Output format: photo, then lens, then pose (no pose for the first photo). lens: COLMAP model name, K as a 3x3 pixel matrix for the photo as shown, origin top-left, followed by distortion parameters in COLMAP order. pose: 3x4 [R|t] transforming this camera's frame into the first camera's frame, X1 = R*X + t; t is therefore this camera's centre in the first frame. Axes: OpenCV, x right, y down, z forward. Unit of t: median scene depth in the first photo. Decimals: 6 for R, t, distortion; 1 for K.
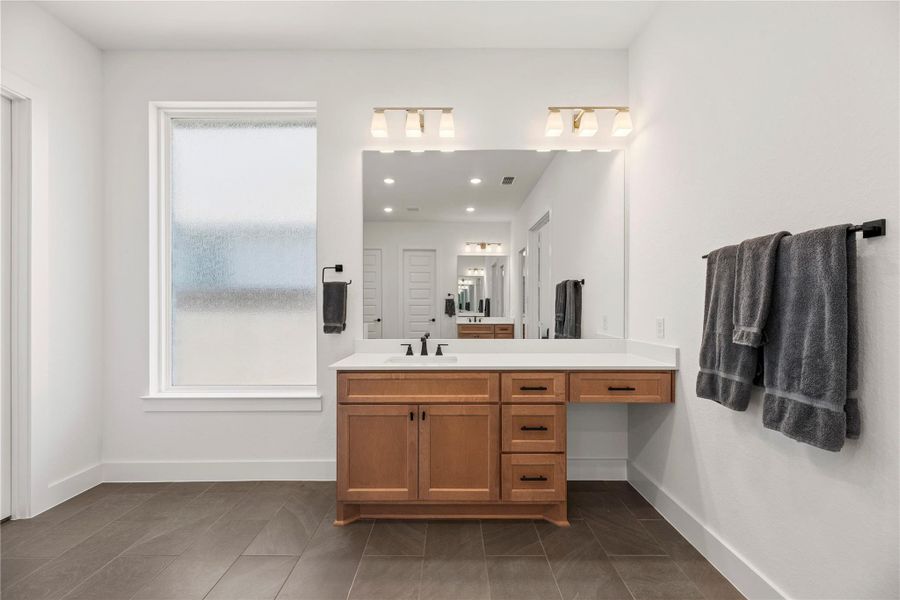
lens RADIAL K [[323.6, 0, 451.7], [0, 323.6, 309.1], [0, 0, 1]] dist [0.023298, 0.000042]
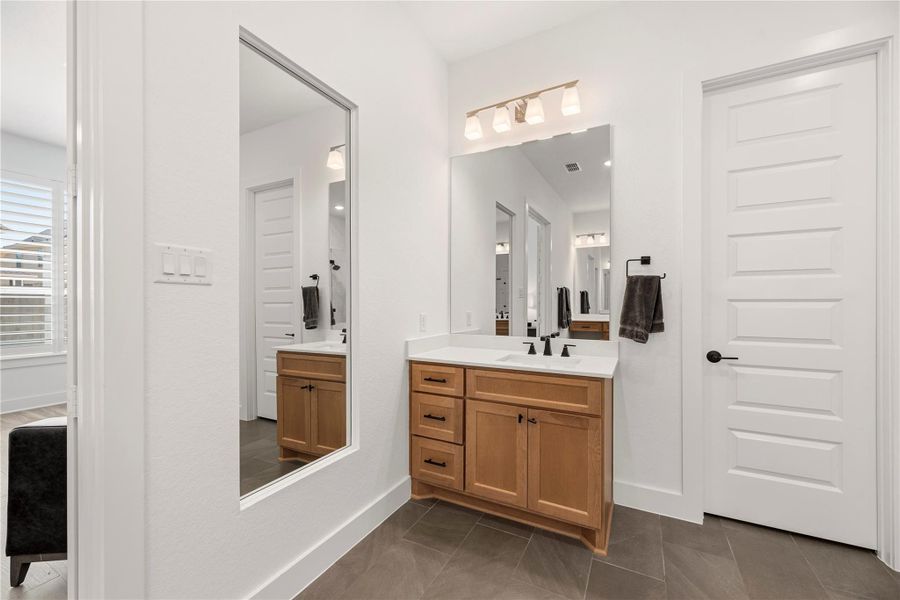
lens RADIAL K [[352.7, 0, 450.4], [0, 352.7, 300.5], [0, 0, 1]] dist [-0.026307, -0.000032]
pose [[0.876629, -0.020086, -0.480748, 0.271267], [0.013578, 0.999763, -0.017011, 0.000052], [0.480976, 0.008385, 0.876694, -0.000737]]
